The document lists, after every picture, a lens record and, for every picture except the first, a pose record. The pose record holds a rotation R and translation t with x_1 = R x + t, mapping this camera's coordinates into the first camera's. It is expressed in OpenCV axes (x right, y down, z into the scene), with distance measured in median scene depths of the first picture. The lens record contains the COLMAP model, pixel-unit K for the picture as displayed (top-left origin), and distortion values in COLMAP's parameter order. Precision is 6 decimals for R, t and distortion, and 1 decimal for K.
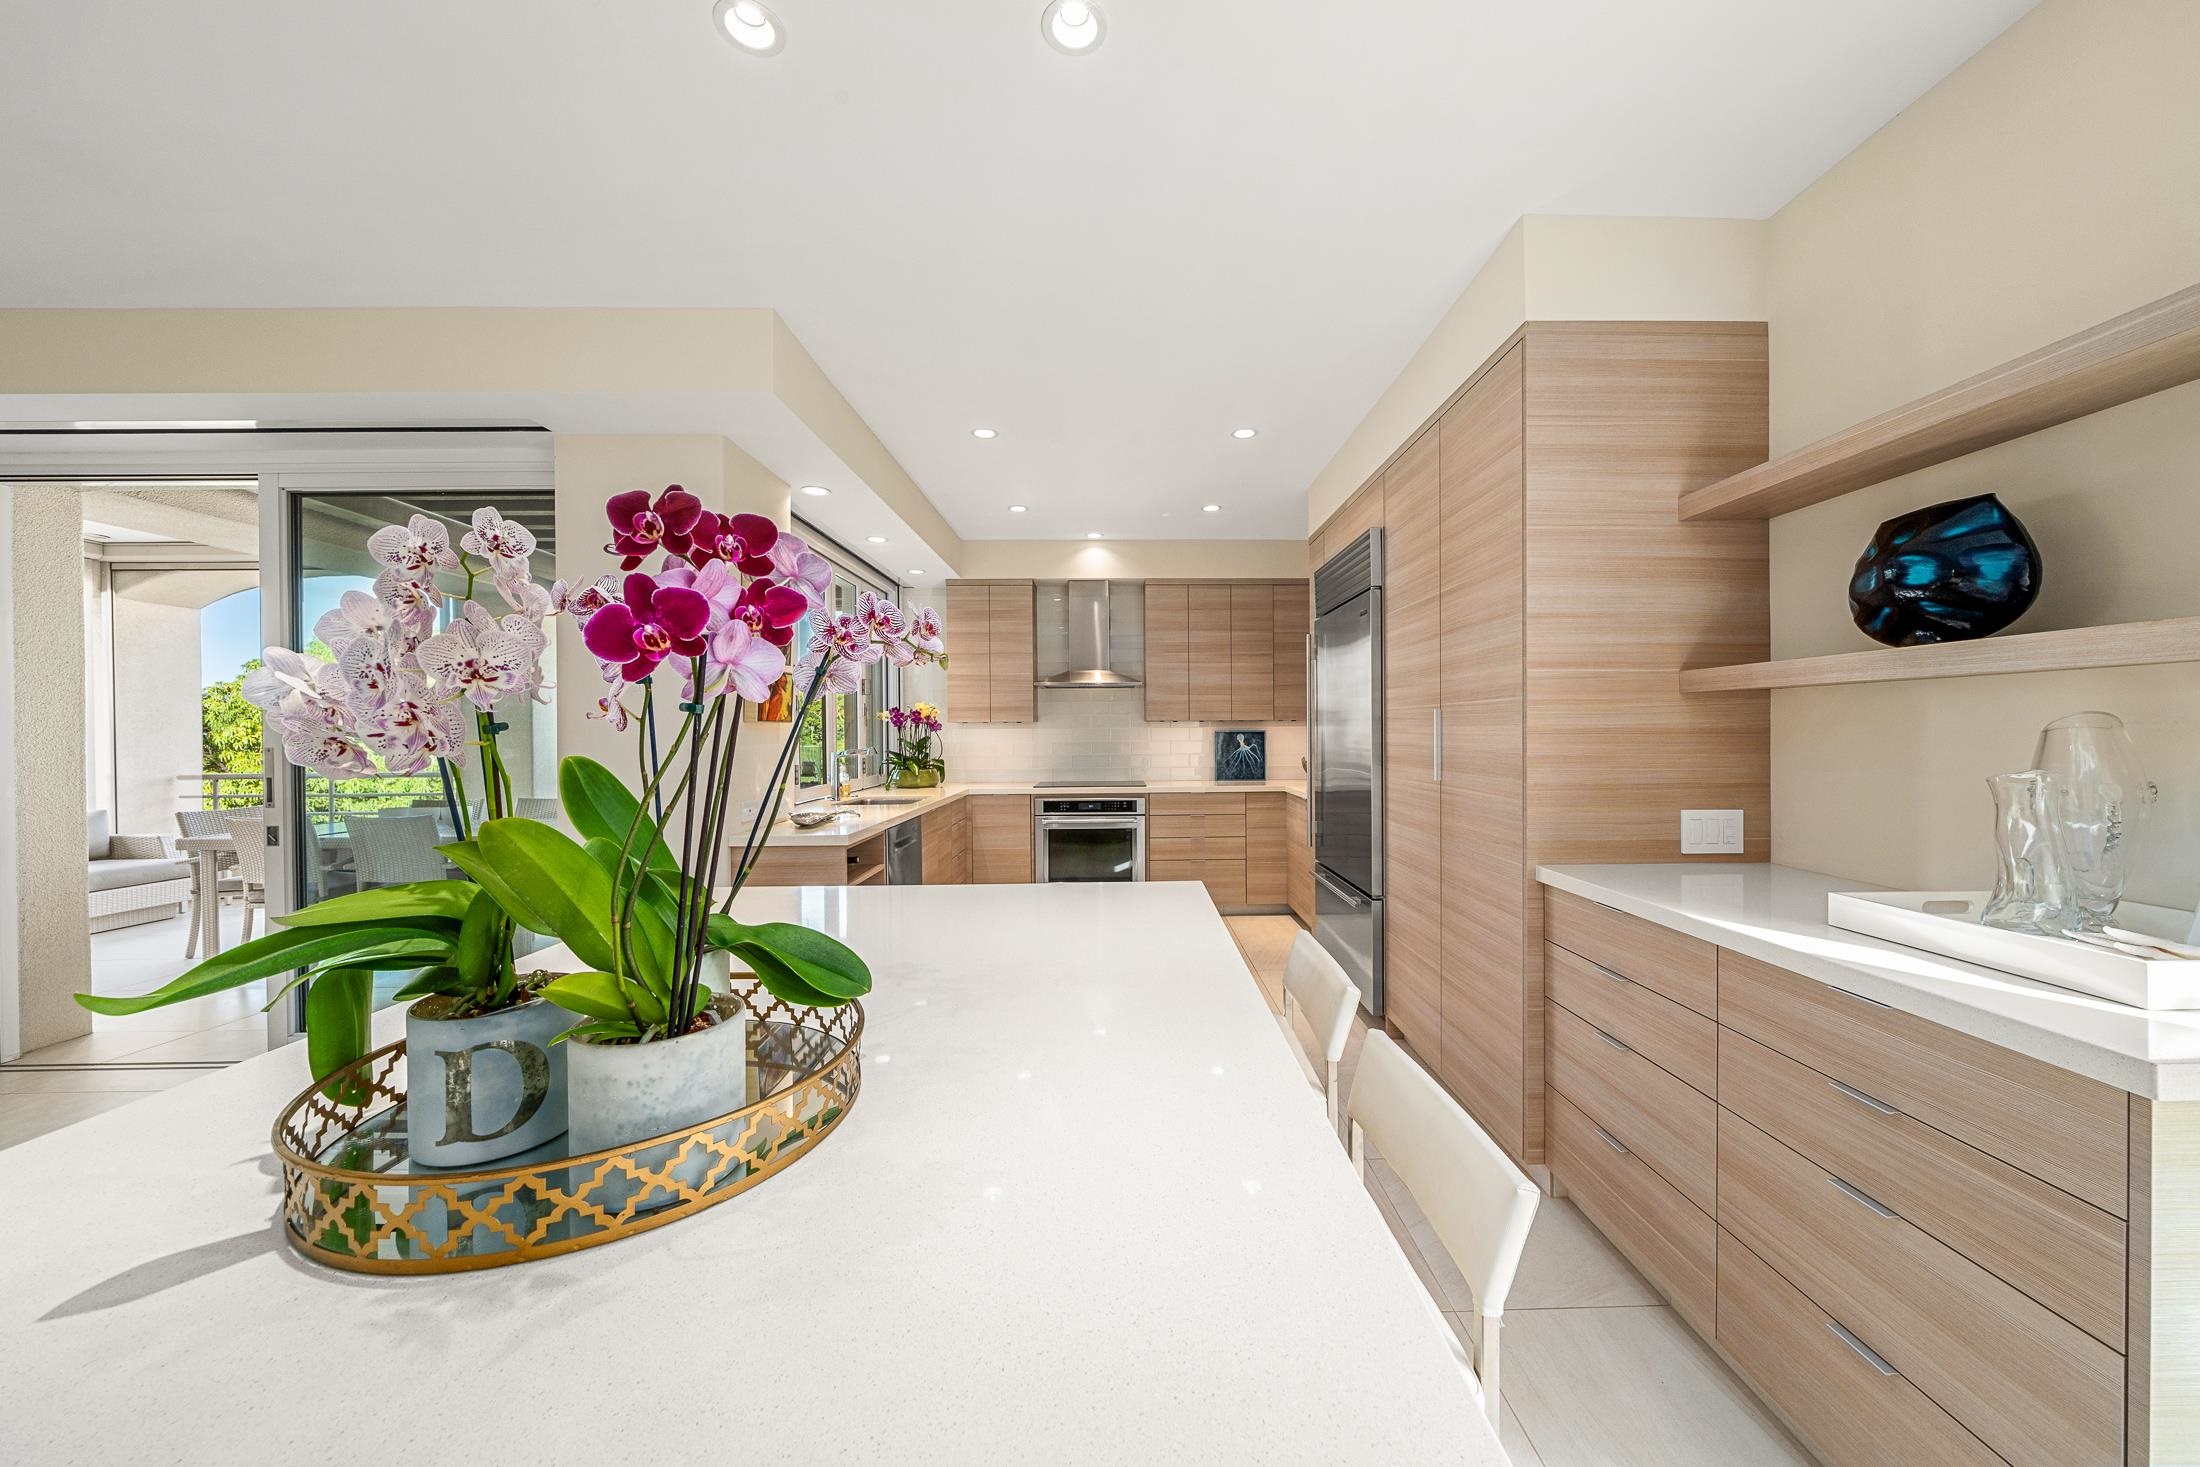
lens RADIAL K [[761.8, 0, 1127.7], [0, 761.8, 736.7], [0, 0, 1]] dist [-0.009502, 0.001423]
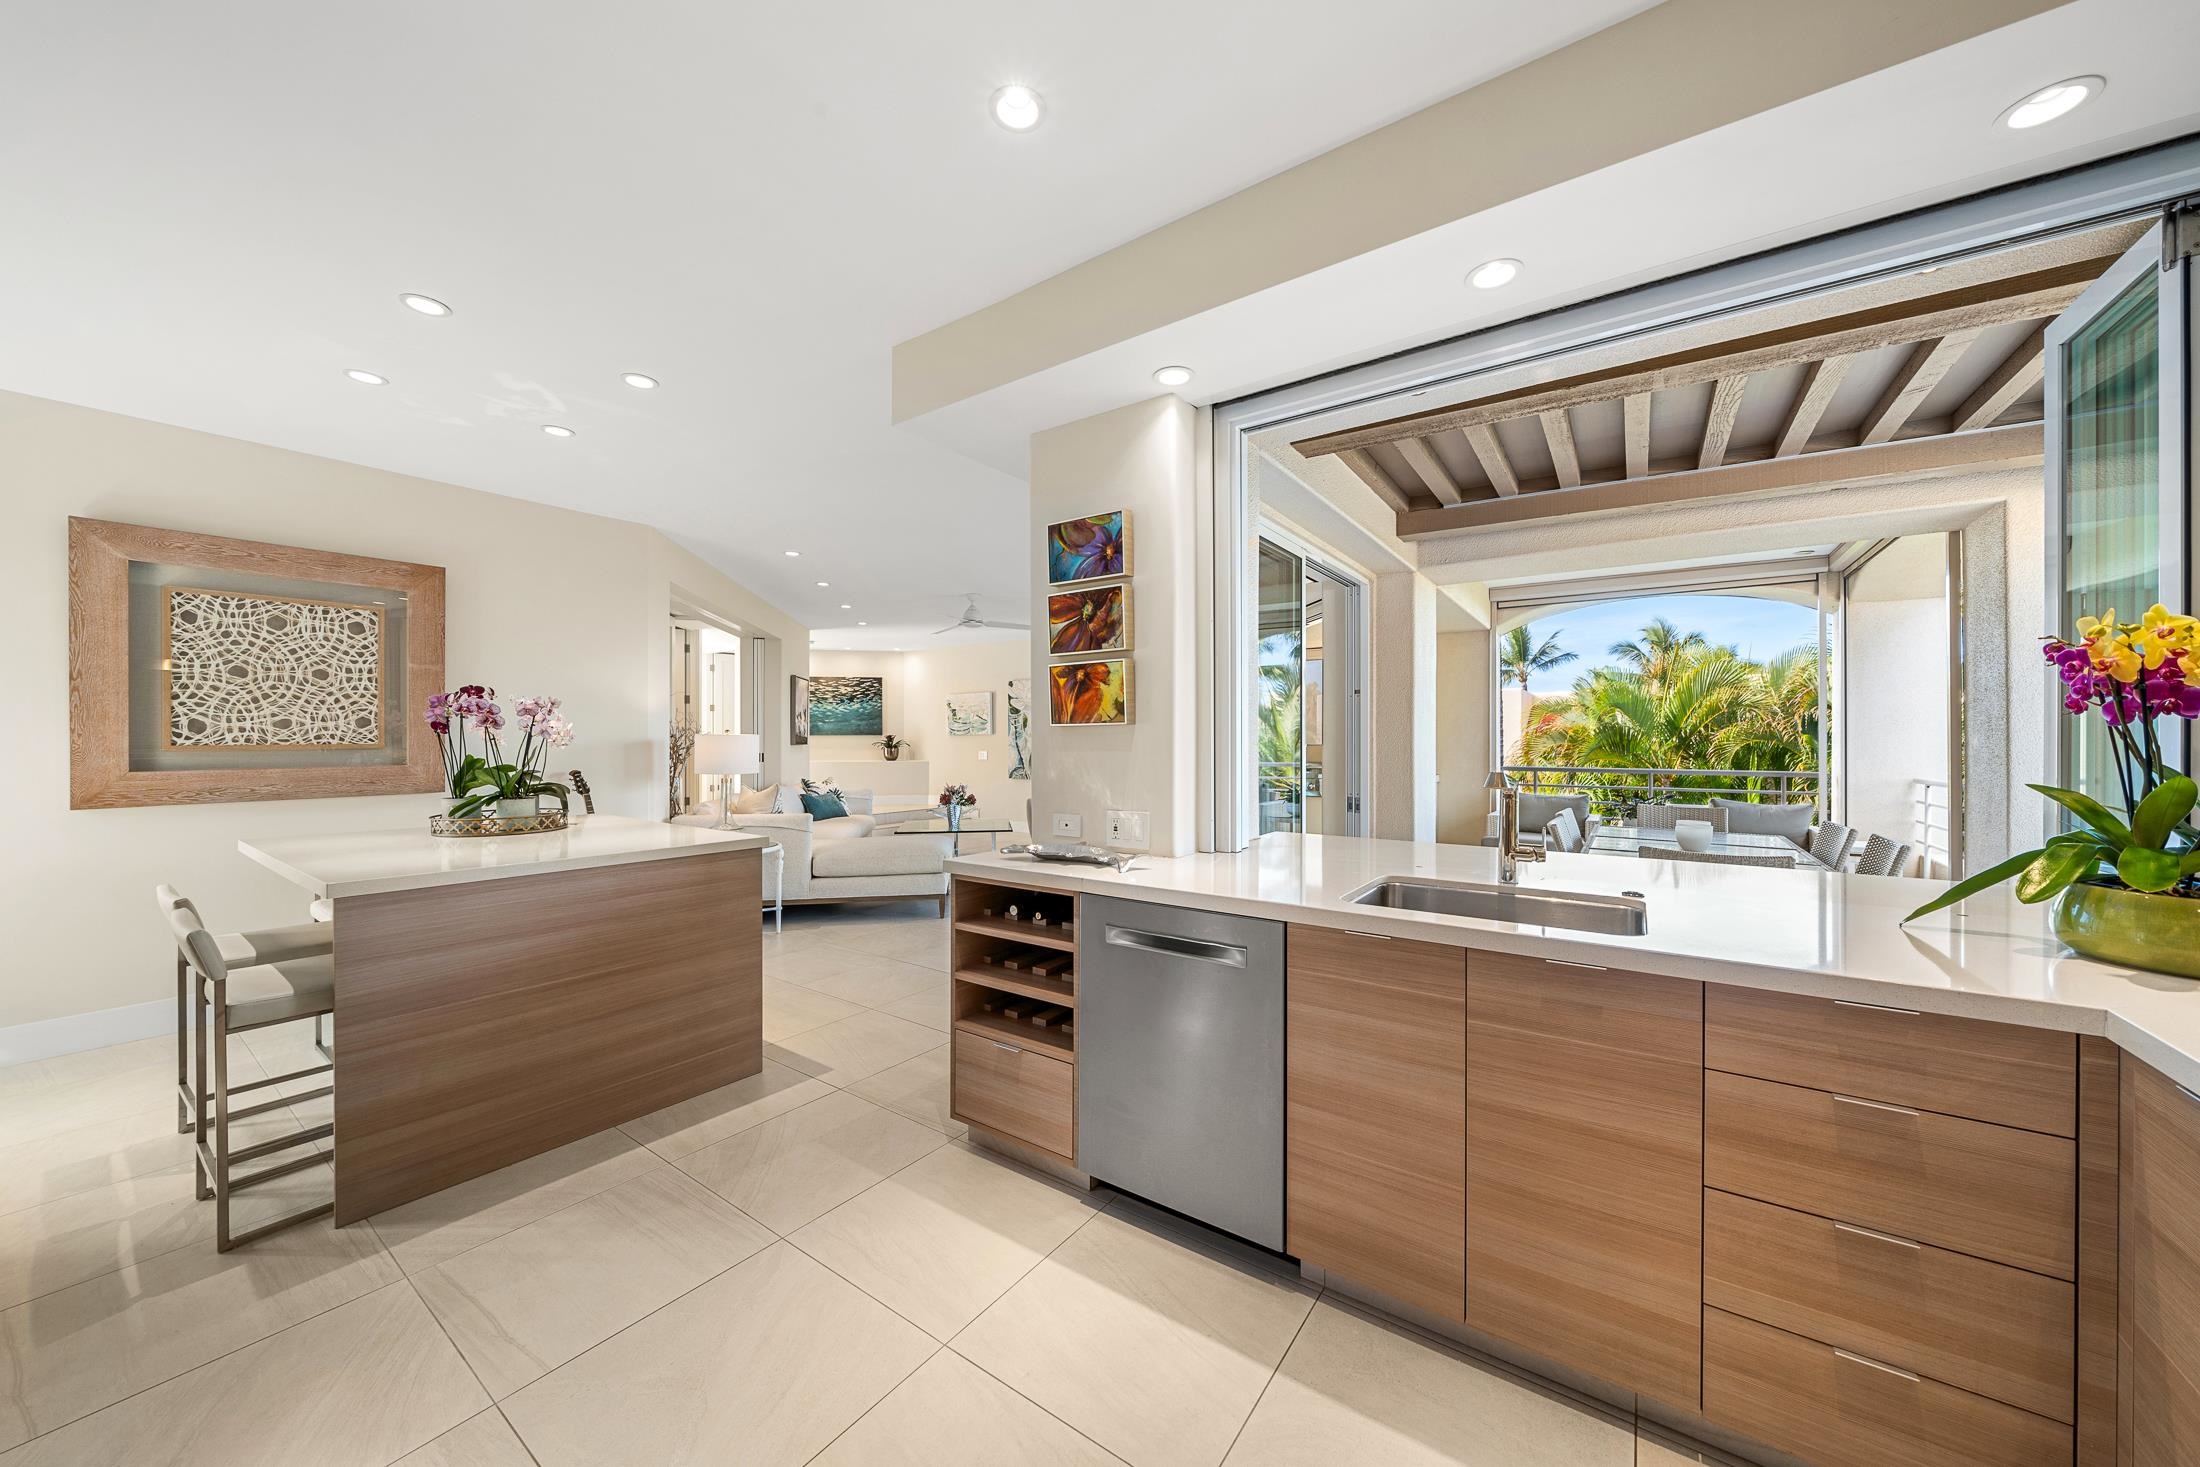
lens RADIAL K [[761.8, 0, 1109.4], [0, 761.8, 737.3], [0, 0, 1]] dist [-0.009502, 0.001423]
pose [[-0.590299, 0.004916, -0.807170, 0.110034], [-0.002166, 0.999968, 0.007674, -0.005856], [0.807182, 0.006278, -0.590269, 0.866058]]
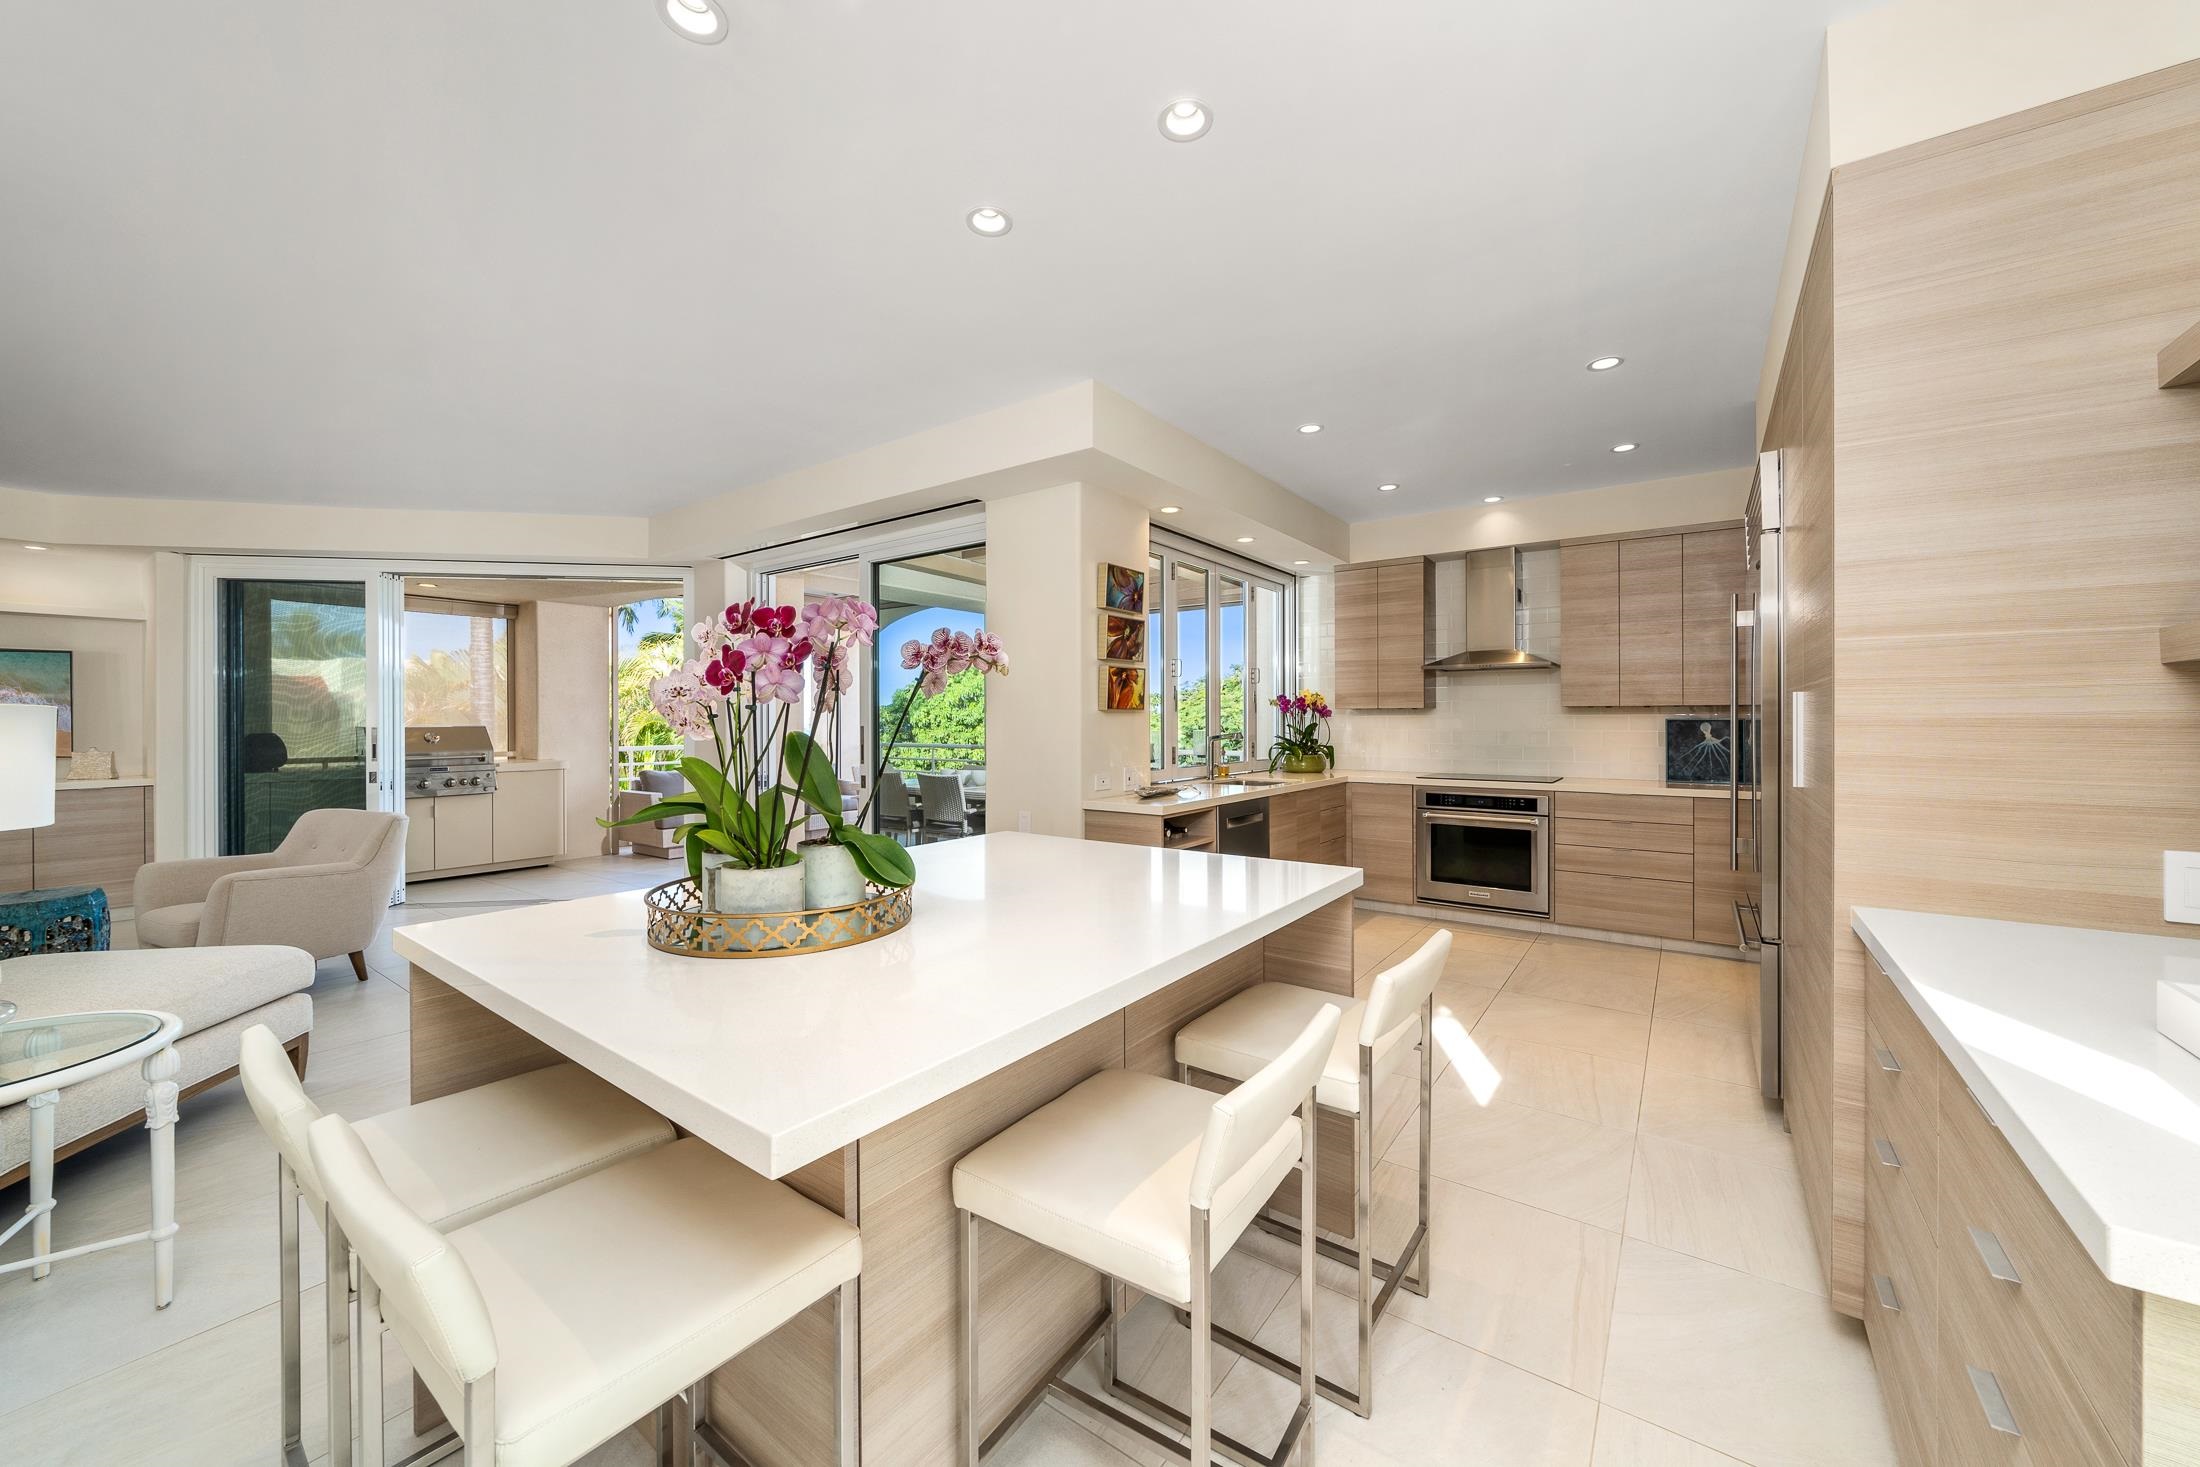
lens RADIAL K [[793.5, 0, 1106.9], [0, 793.5, 721.5], [0, 0, 1]] dist [-0.013303, 0.000010]
pose [[0.798833, 0.007880, -0.601502, 0.154574], [-0.008629, 0.999961, 0.001640, -0.001187], [0.601492, 0.003881, 0.798870, -0.012463]]
